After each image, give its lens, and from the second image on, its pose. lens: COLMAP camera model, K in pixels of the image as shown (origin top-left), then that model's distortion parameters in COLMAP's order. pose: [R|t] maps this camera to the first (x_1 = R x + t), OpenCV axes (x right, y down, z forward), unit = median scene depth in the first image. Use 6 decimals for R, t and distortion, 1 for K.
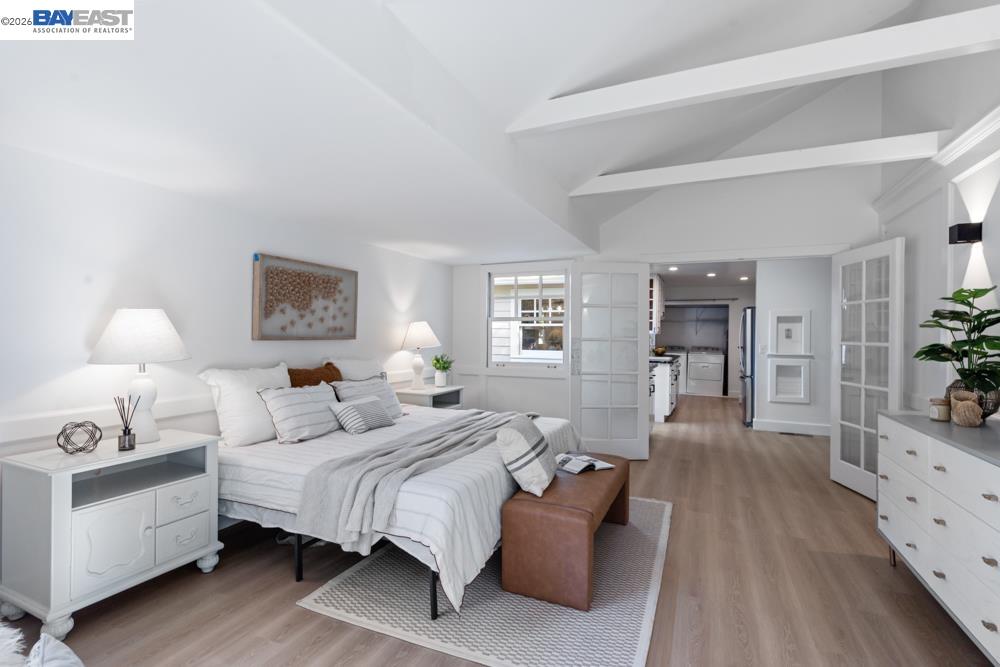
lens RADIAL K [[470.4, 0, 490.6], [0, 470.4, 336.8], [0, 0, 1]] dist [0.001519, -0.000027]
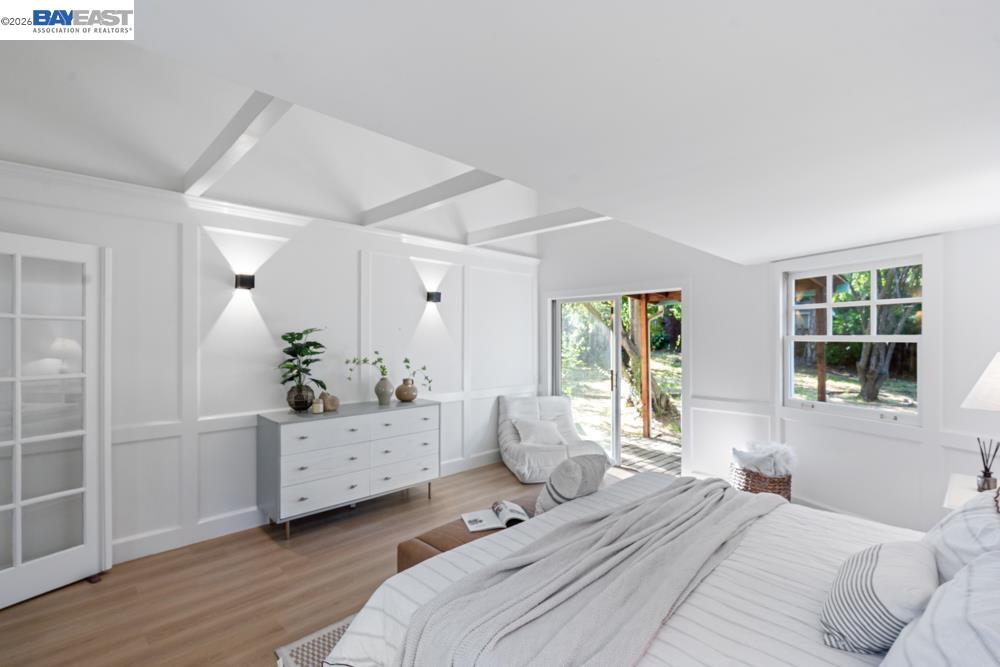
lens RADIAL K [[470.4, 0, 490.6], [0, 470.4, 336.8], [0, 0, 1]] dist [0.001519, -0.000027]
pose [[-0.929547, -0.007717, 0.368623, -0.091537], [-0.004090, 0.999935, 0.010619, -0.059991], [-0.368681, 0.008363, -0.929518, 1.427534]]
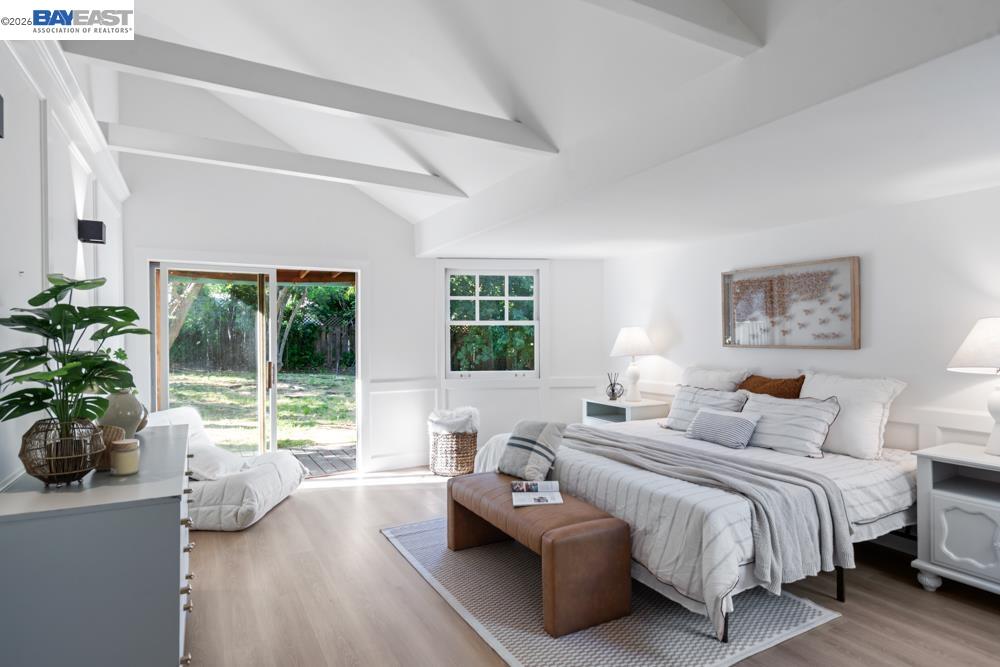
lens RADIAL K [[546.9, 0, 516.4], [0, 546.9, 336.2], [0, 0, 1]] dist [-0.001566, -0.000294]
pose [[-0.580602, -0.004832, -0.814173, 0.809867], [-0.008715, 0.999962, 0.000280, -0.012740], [0.814141, 0.007258, -0.580622, 1.218975]]
